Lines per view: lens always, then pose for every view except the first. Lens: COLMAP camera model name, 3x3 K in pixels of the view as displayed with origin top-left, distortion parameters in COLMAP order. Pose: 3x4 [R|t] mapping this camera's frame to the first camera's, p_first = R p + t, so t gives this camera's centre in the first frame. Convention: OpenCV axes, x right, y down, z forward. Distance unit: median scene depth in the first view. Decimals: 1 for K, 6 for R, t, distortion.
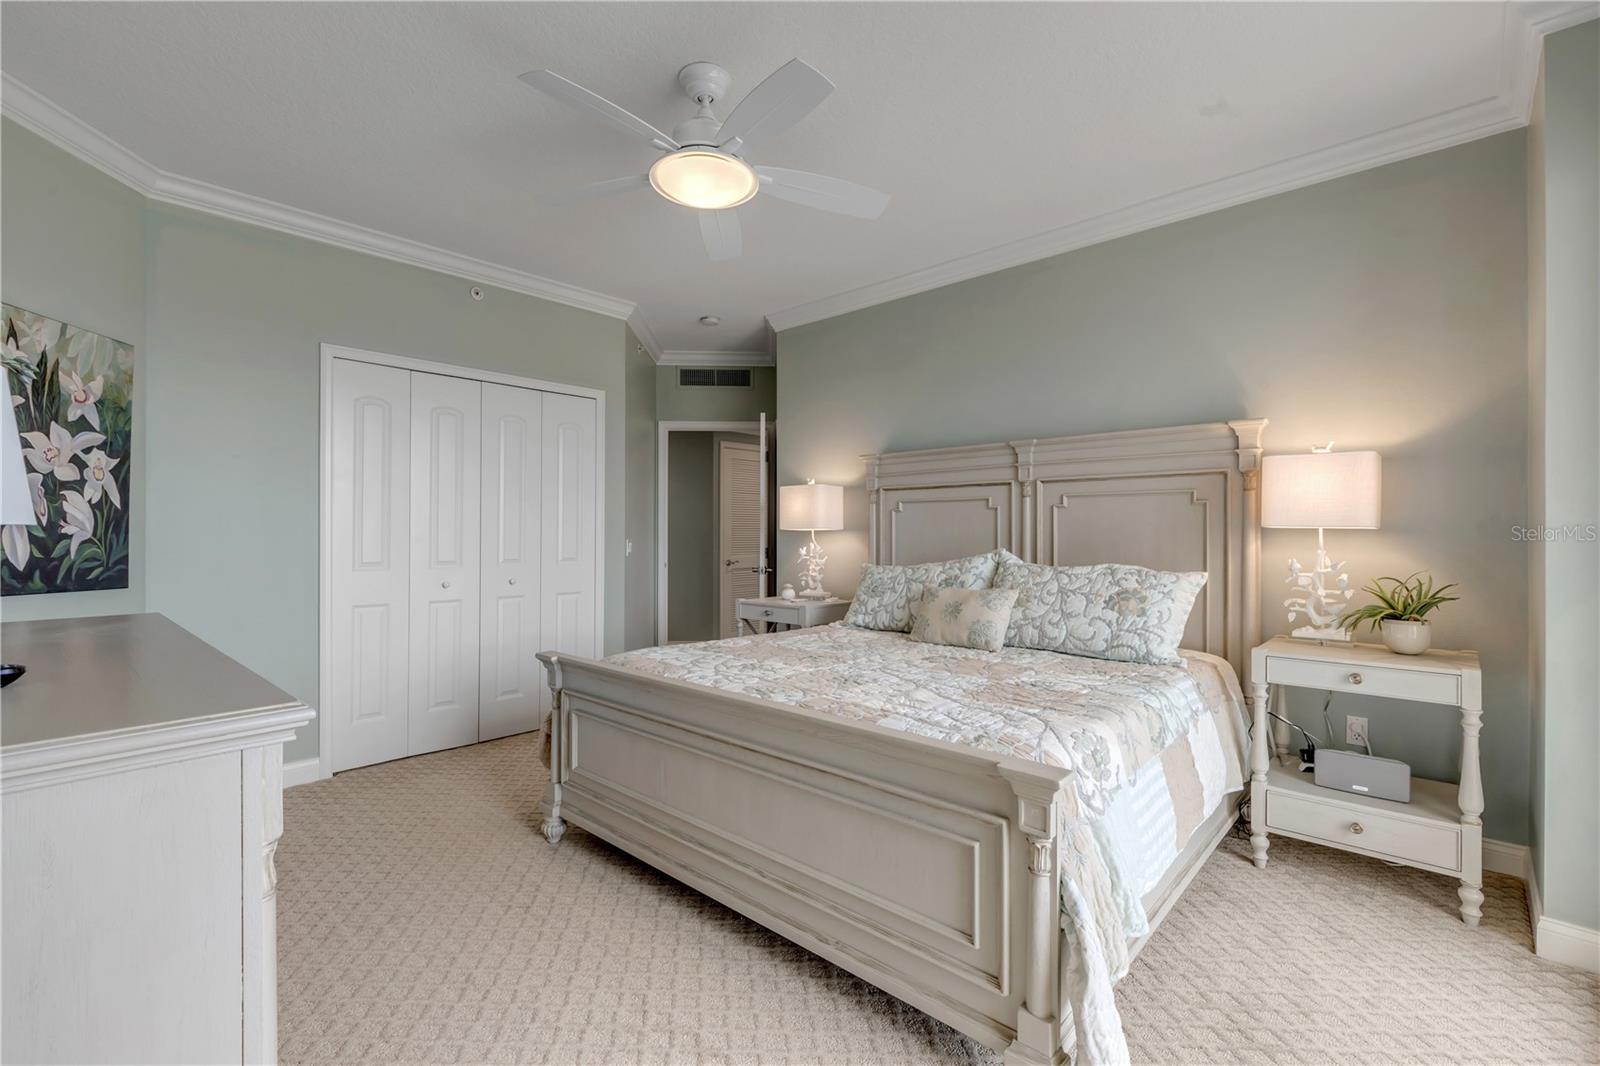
lens RADIAL K [[724.4, 0, 798.6], [0, 724.4, 531.7], [0, 0, 1]] dist [-0.000422, -0.000618]
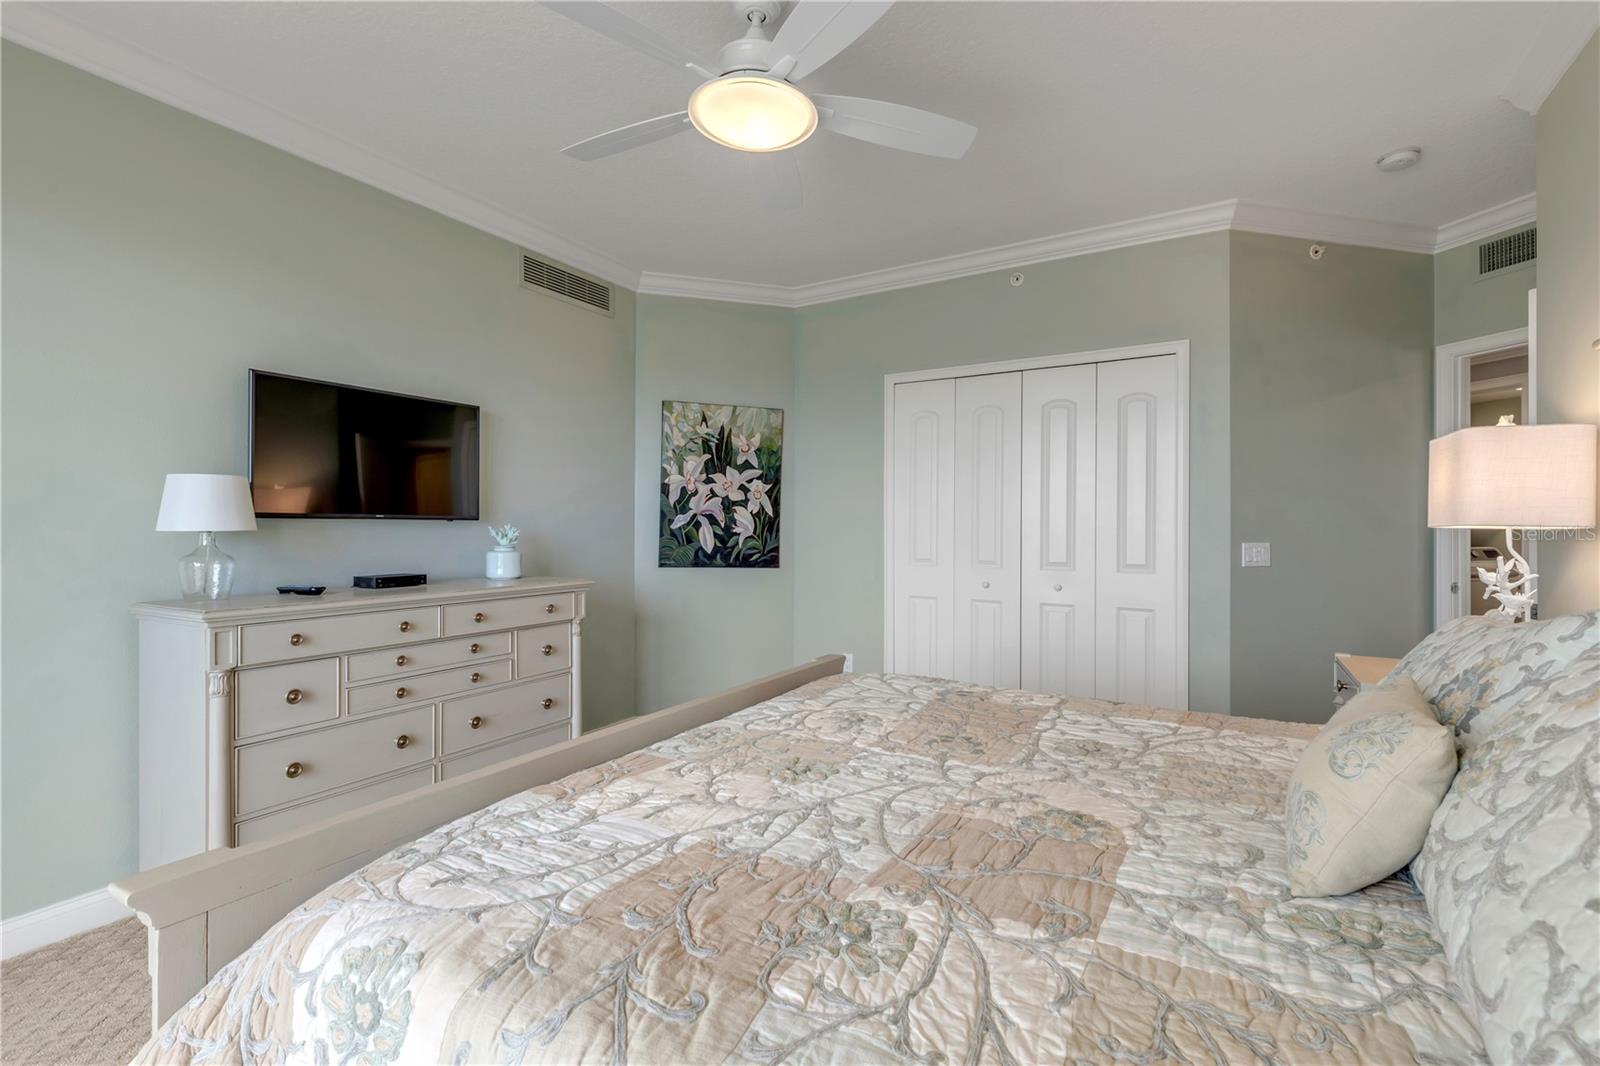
lens RADIAL K [[724.4, 0, 798.0], [0, 724.4, 531.4], [0, 0, 1]] dist [-0.000422, -0.000618]
pose [[0.196629, 0.000978, -0.980477, 0.632400], [-0.000088, 1.000000, 0.000980, -0.001229], [0.980478, -0.000106, 0.196629, 0.791630]]
